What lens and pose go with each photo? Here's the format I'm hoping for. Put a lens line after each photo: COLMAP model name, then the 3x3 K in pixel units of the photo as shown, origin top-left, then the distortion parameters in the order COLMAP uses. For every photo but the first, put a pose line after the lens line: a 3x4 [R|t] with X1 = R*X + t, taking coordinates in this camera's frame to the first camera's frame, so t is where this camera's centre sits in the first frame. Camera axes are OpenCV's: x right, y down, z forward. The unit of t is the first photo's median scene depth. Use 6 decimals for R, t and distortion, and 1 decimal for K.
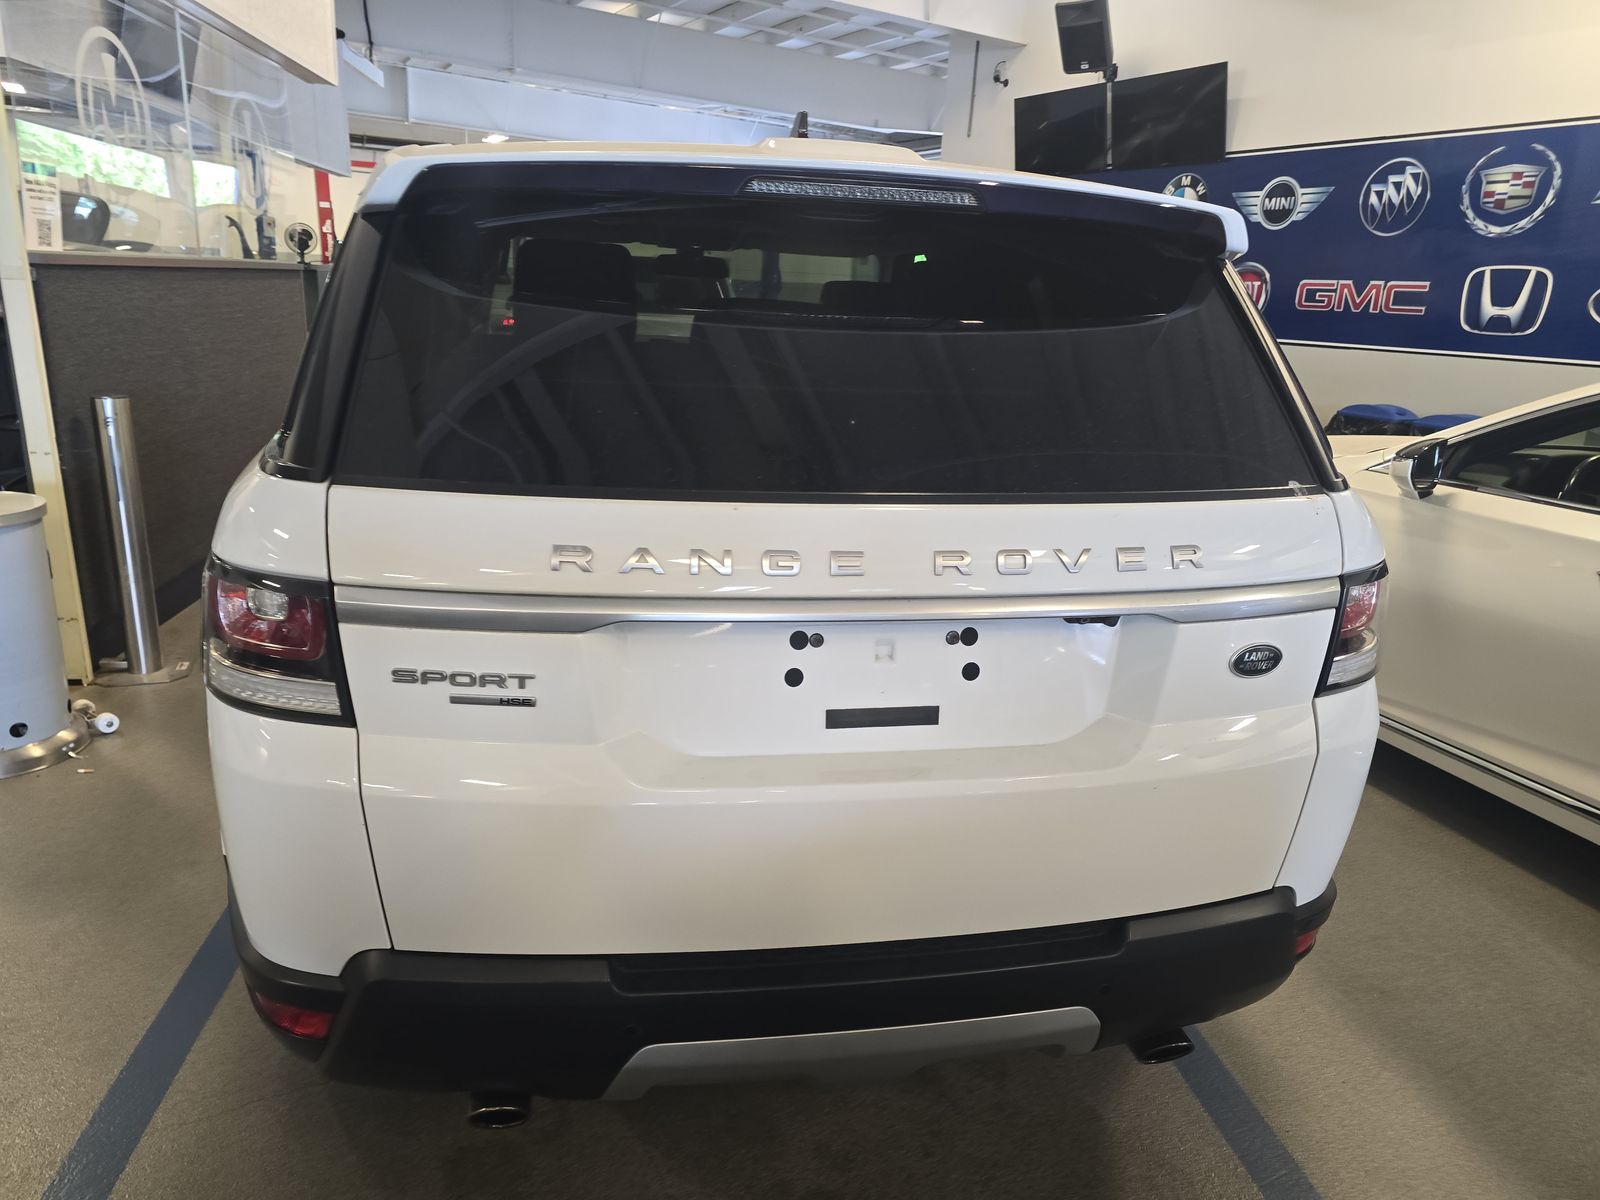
lens RADIAL K [[1068.9, 0, 806.6], [0, 1068.9, 598.0], [0, 0, 1]] dist [0.046880, -0.030767]
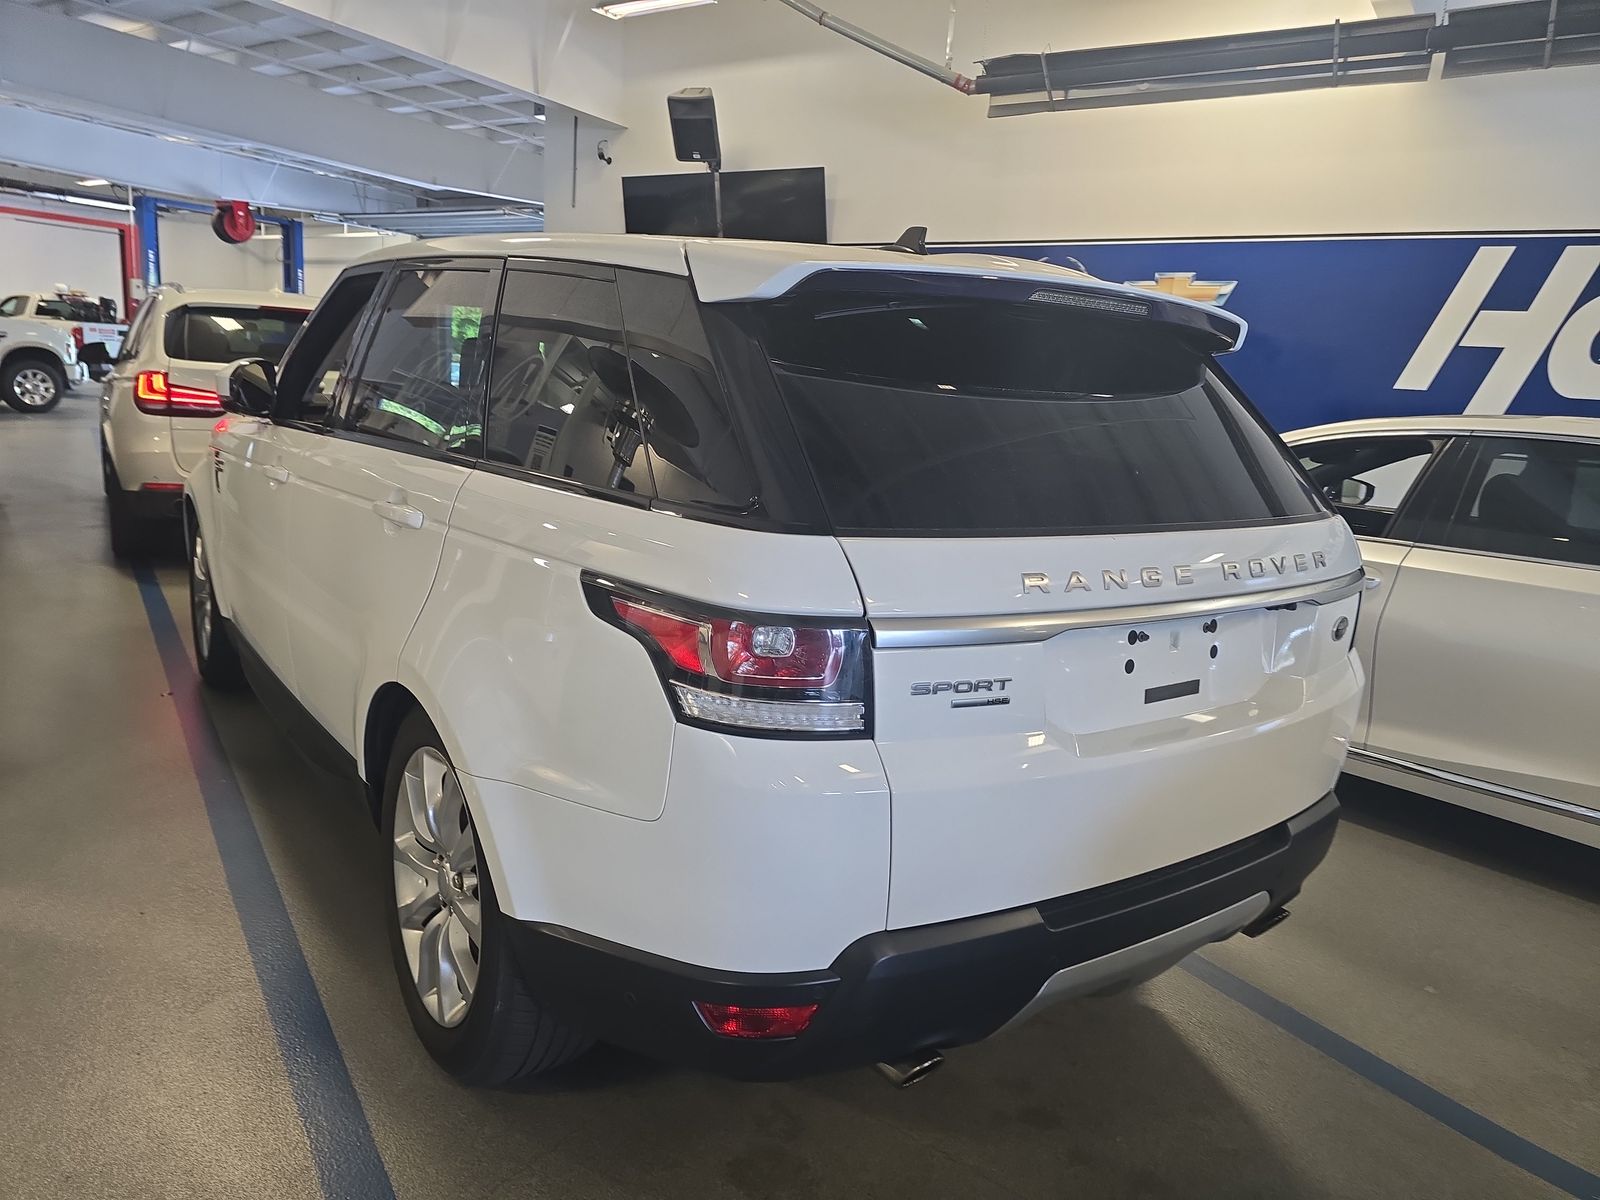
lens RADIAL K [[1045.3, 0, 804.8], [0, 1045.3, 586.9], [0, 0, 1]] dist [0.069080, -0.056309]
pose [[0.913169, -0.064166, 0.402499, -0.819773], [0.086892, 0.995476, -0.038437, -0.007252], [-0.398212, 0.070073, 0.914613, -0.029667]]
